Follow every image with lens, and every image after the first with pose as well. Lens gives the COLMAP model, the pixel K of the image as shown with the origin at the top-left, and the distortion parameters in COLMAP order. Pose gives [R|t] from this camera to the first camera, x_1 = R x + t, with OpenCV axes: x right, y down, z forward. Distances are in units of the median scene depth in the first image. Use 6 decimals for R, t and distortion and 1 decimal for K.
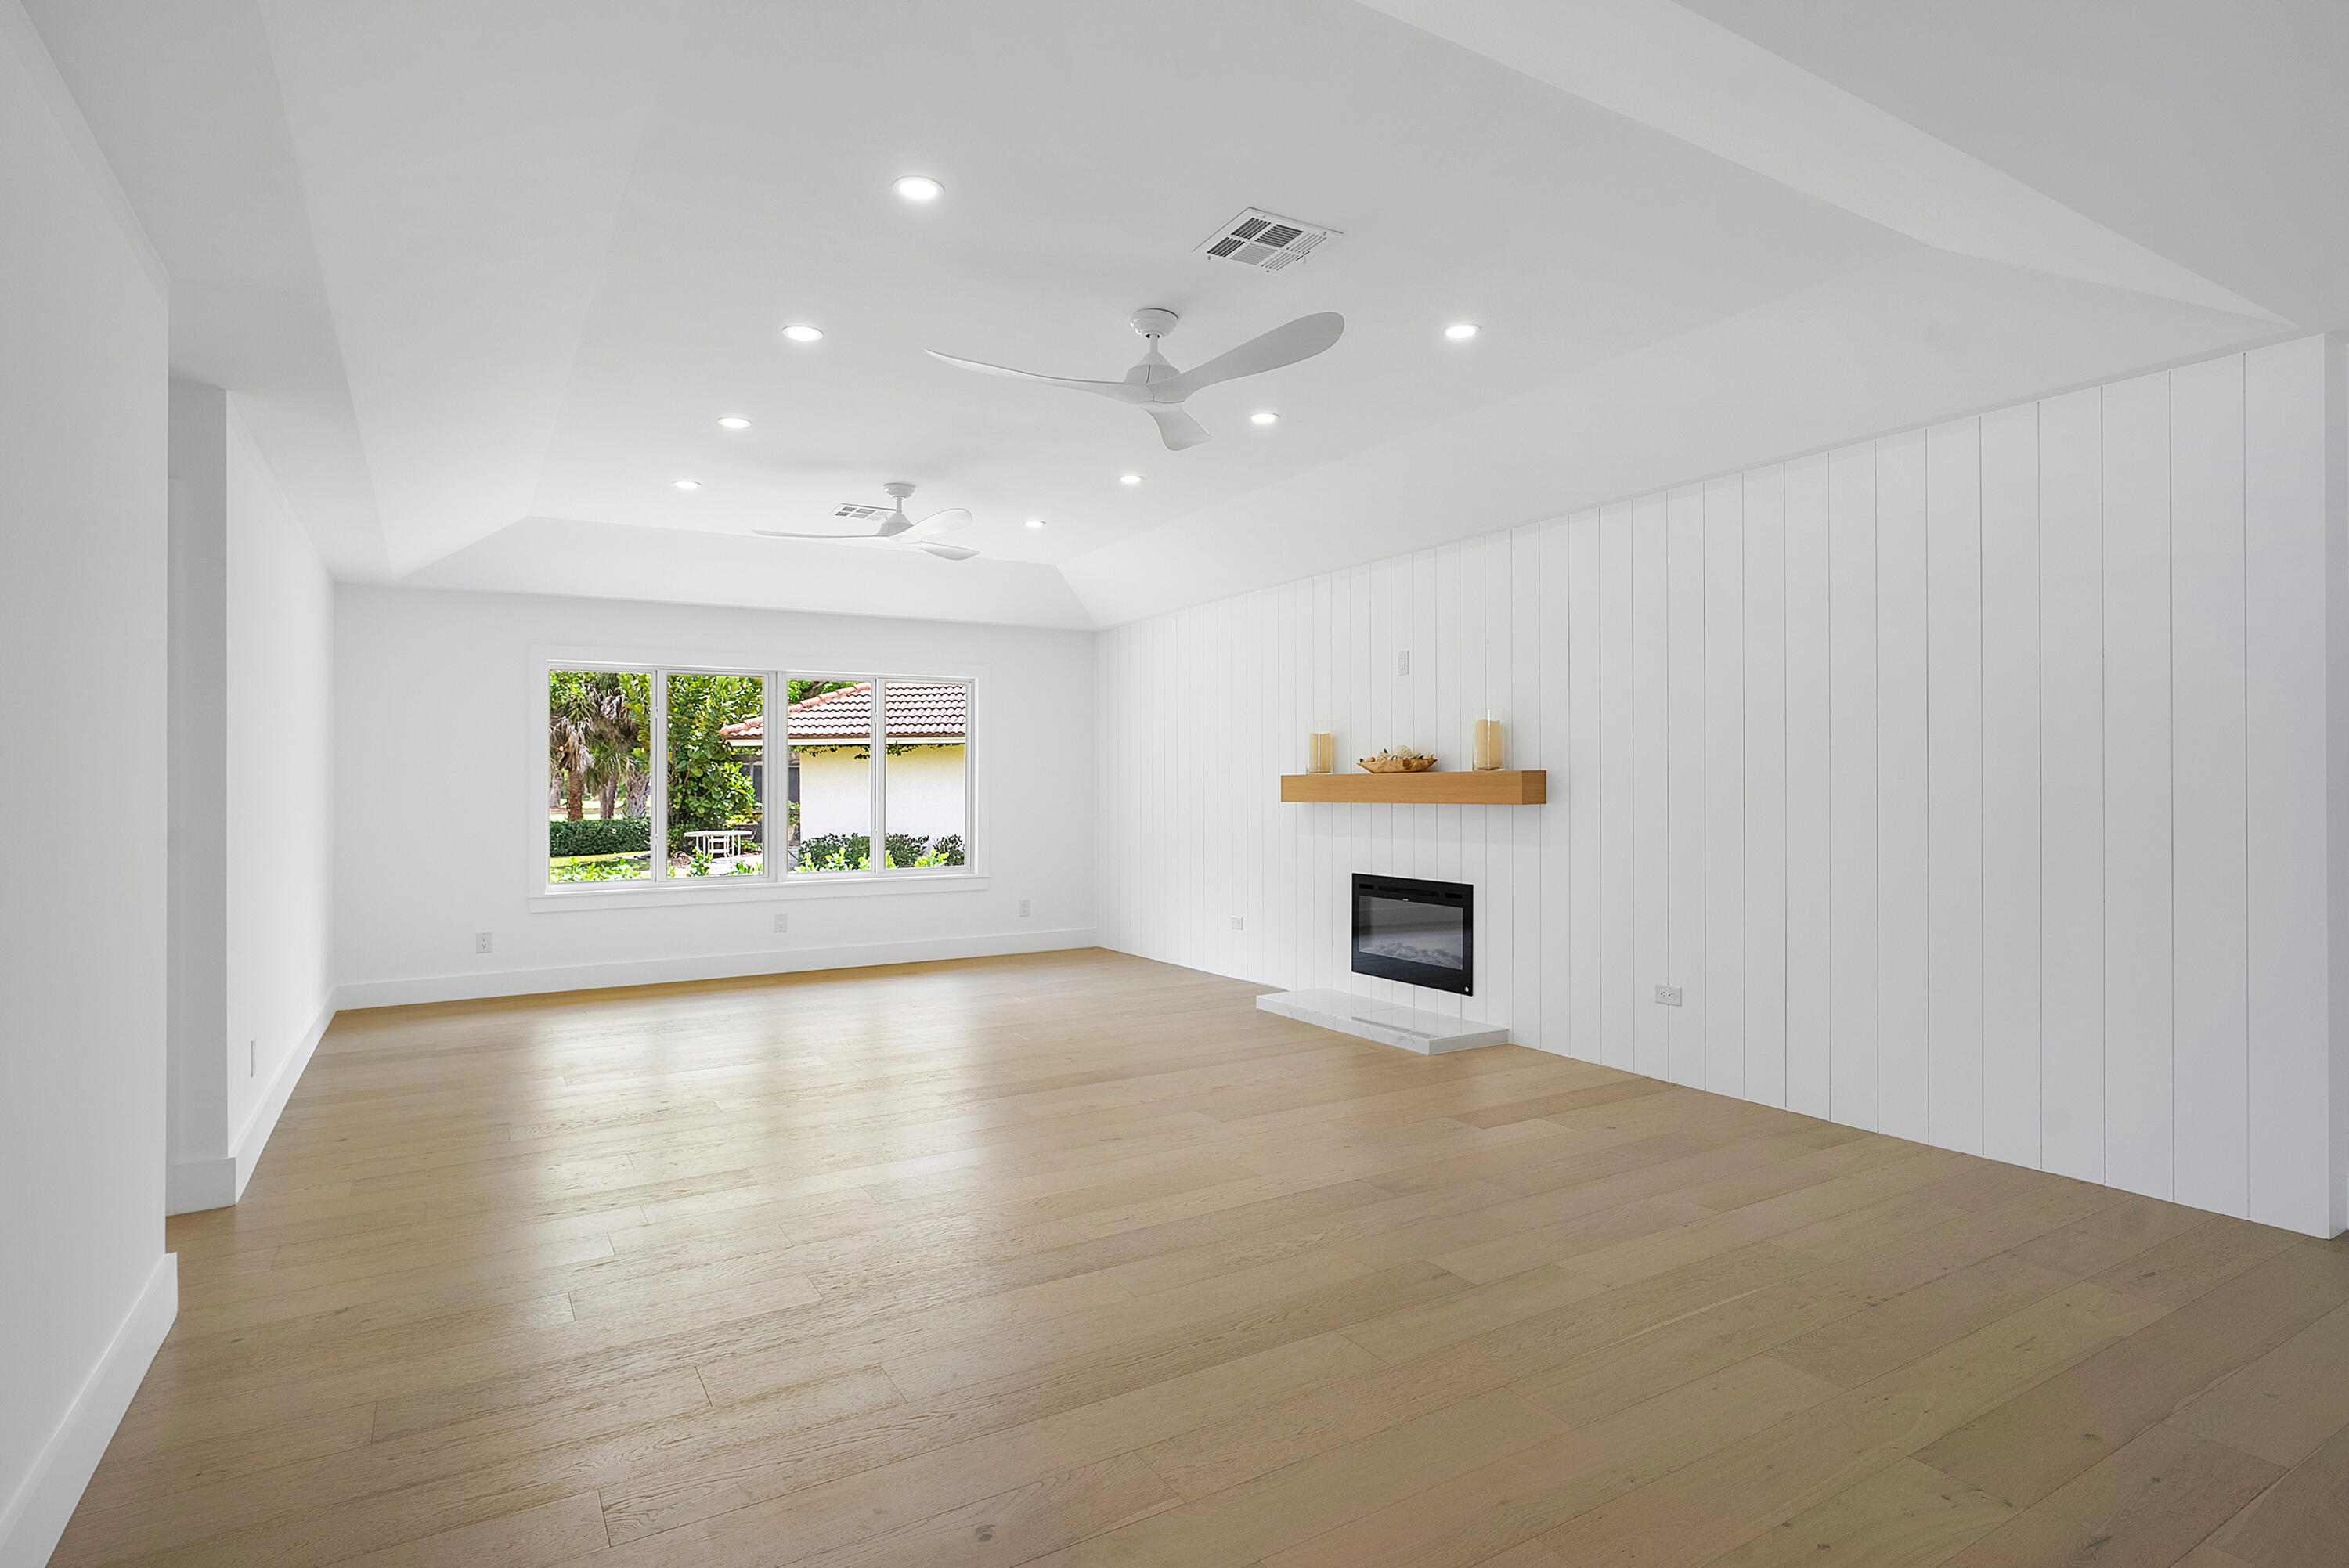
lens RADIAL K [[1207.9, 0, 1174.5], [0, 1207.9, 784.0], [0, 0, 1]] dist [-0.001723, -0.000913]
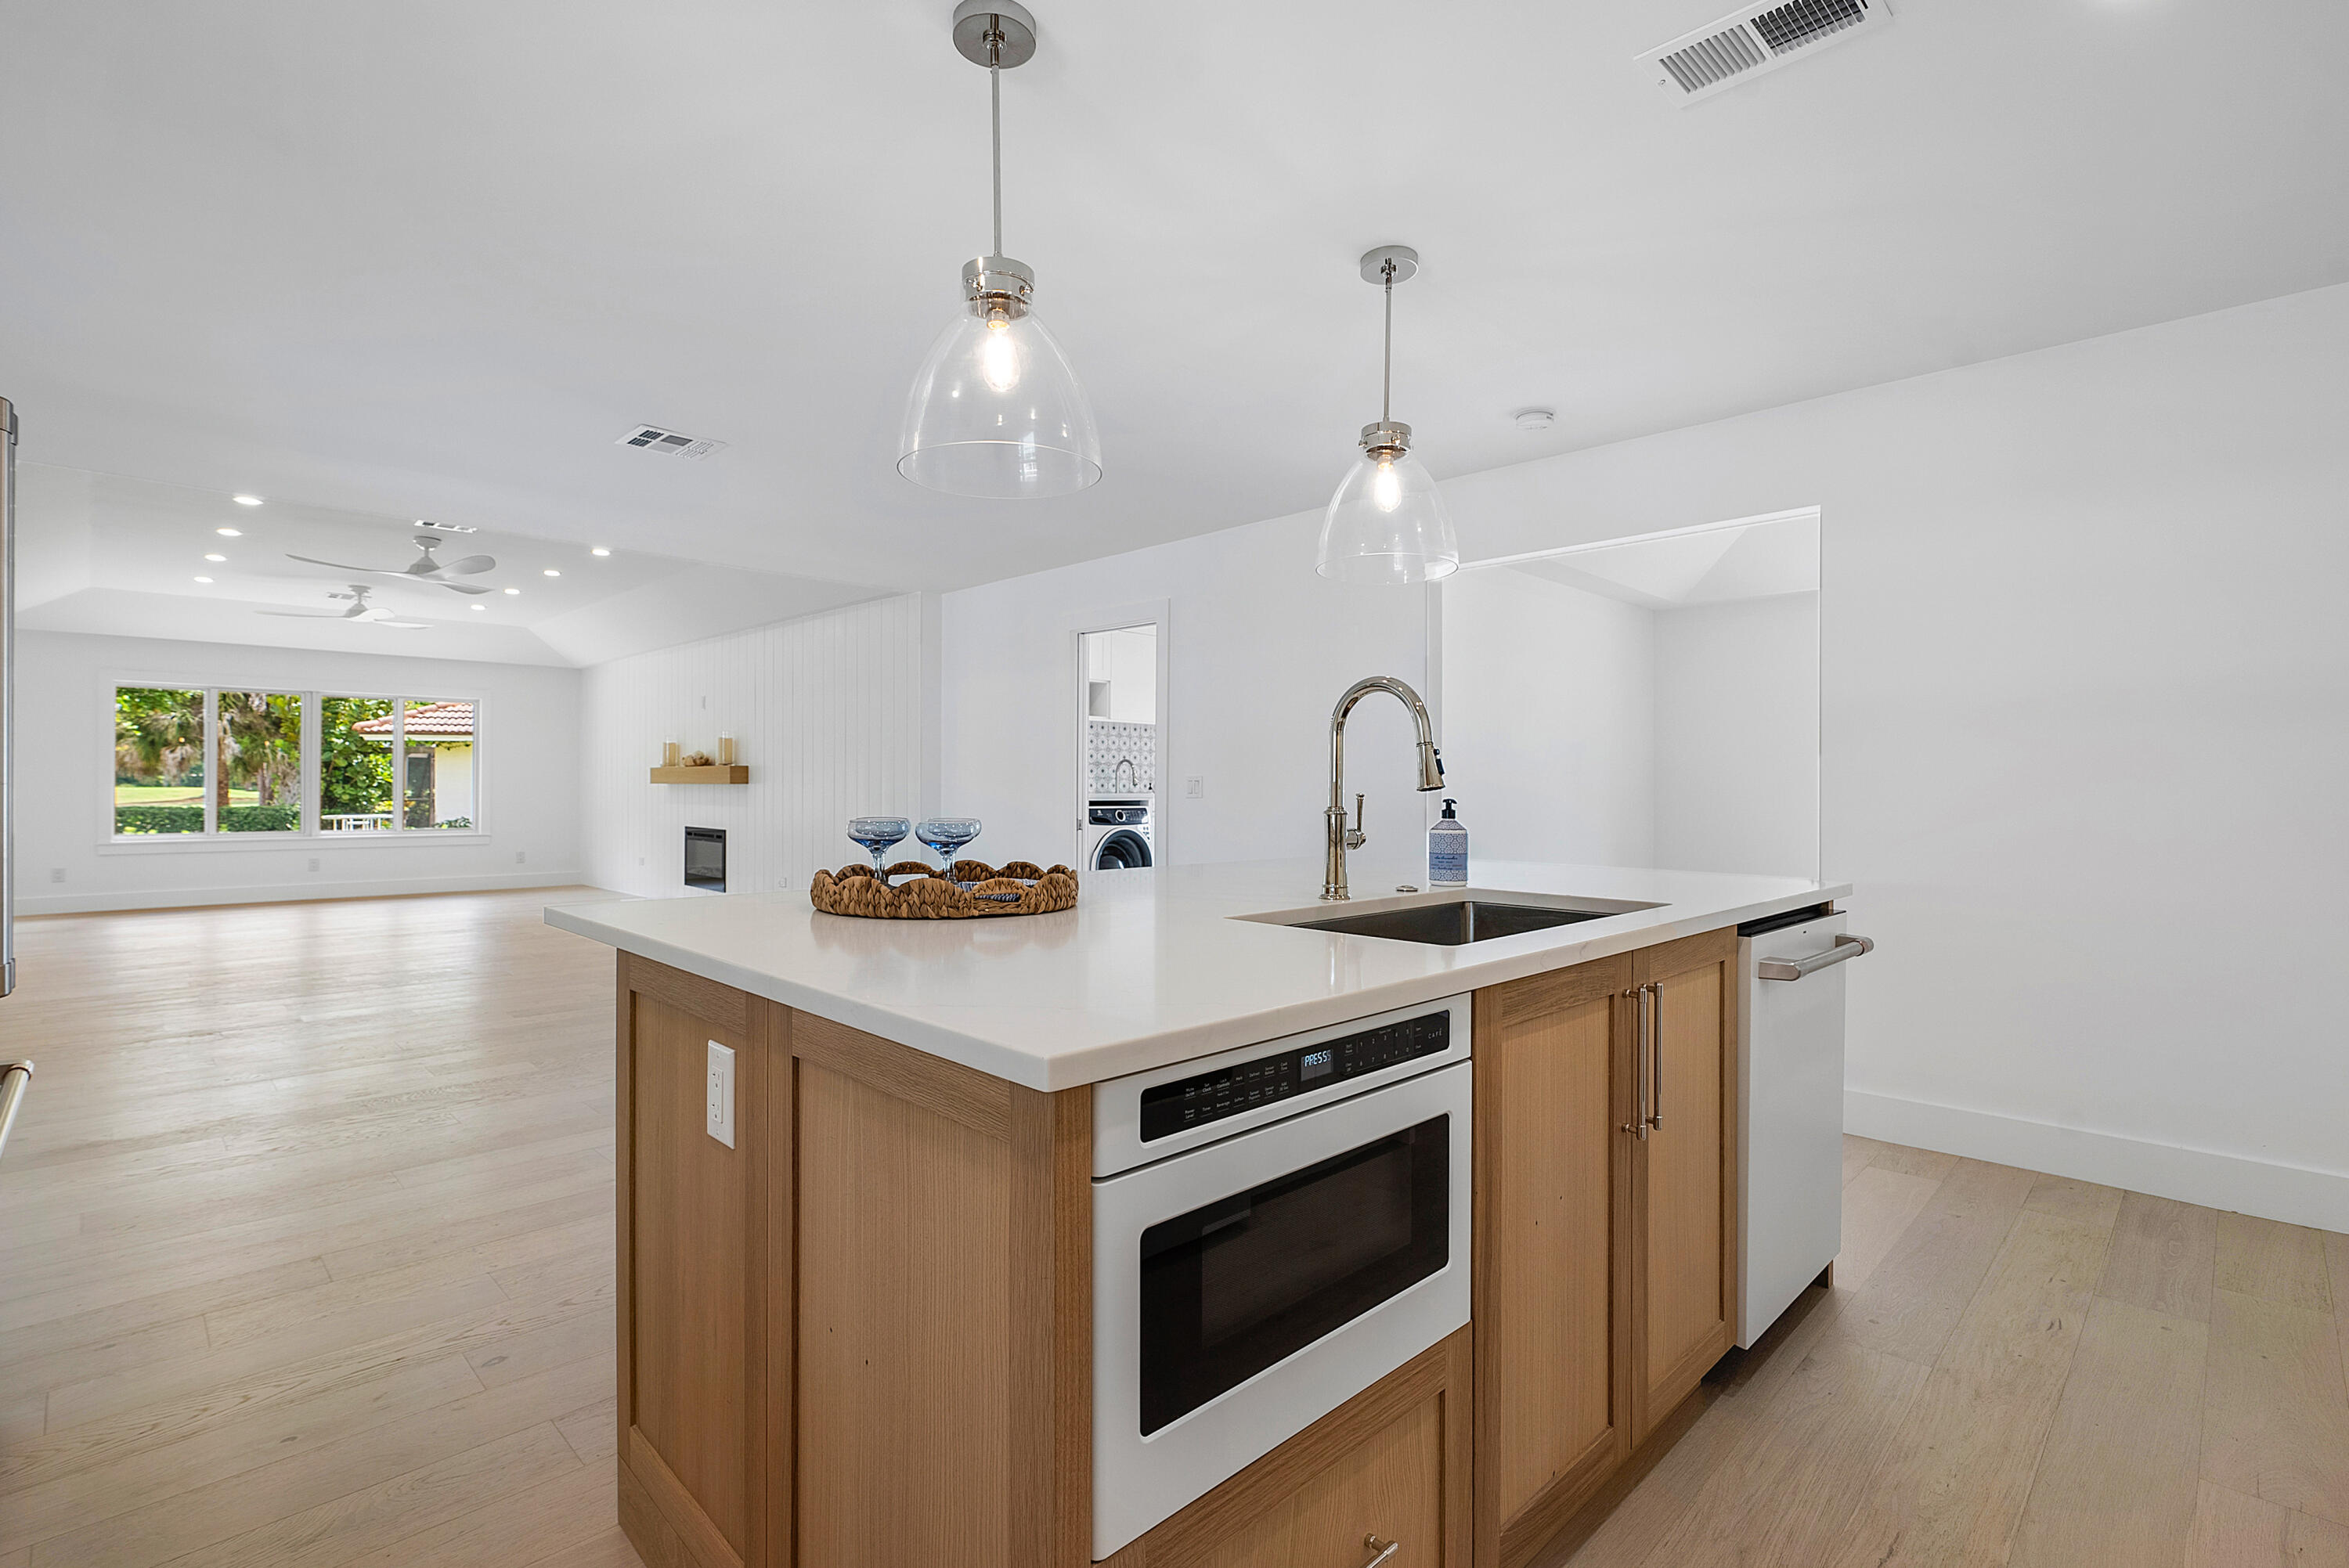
lens RADIAL K [[1084.4, 0, 1174.5], [0, 1084.4, 784.0], [0, 0, 1]] dist [0.000087, -0.000070]
pose [[0.970738, 0.013343, 0.239769, 0.135048], [-0.013146, 0.999911, -0.002421, 0.003037], [-0.239780, -0.000802, 0.970827, -0.189708]]
